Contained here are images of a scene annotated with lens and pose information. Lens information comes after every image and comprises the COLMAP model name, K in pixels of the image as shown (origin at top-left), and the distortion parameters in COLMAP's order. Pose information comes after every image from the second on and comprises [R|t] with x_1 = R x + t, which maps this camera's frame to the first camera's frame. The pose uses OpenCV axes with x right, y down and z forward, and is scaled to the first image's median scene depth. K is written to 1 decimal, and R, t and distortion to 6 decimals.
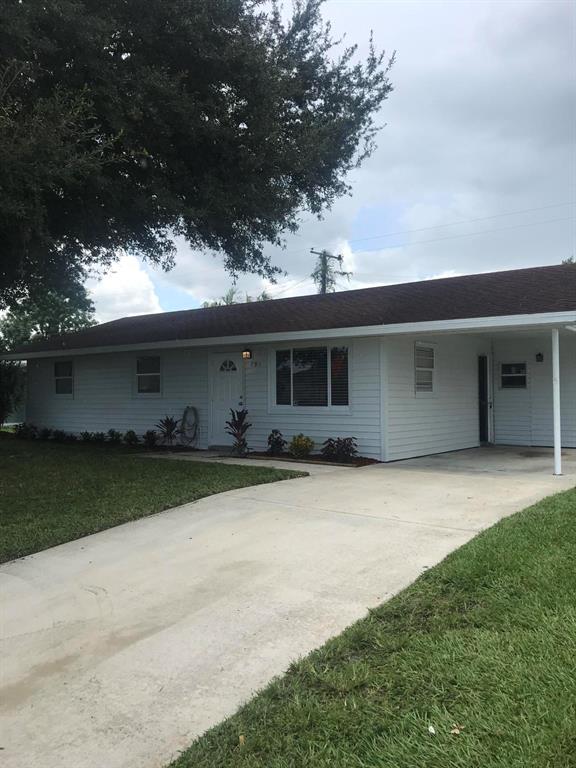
lens RADIAL K [[644.8, 0, 288.0], [0, 644.8, 384.0], [0, 0, 1]] dist [0.134110, 0.001053]
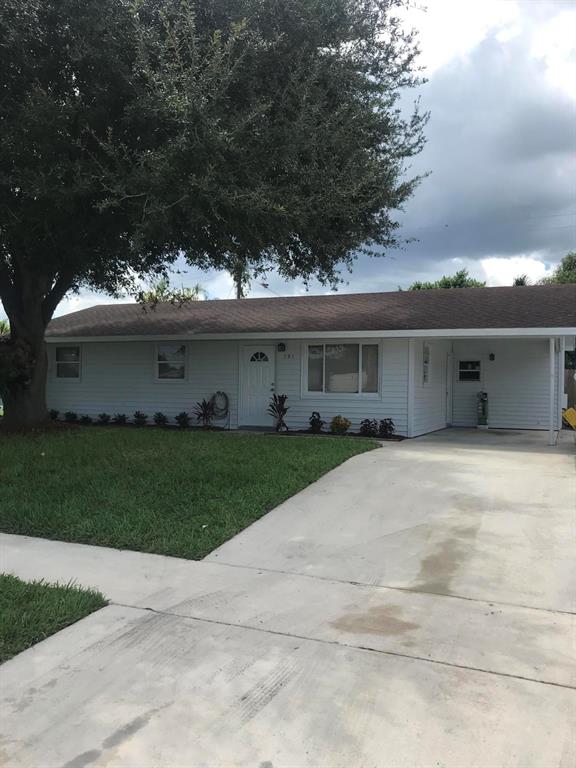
lens RADIAL K [[644.8, 0, 288.0], [0, 644.8, 384.0], [0, 0, 1]] dist [0.134110, 0.001053]
pose [[0.966129, 0.019553, 0.257318, -0.361174], [-0.024298, 0.999588, 0.015274, 0.001766], [-0.256913, -0.021009, 0.966206, -0.131179]]
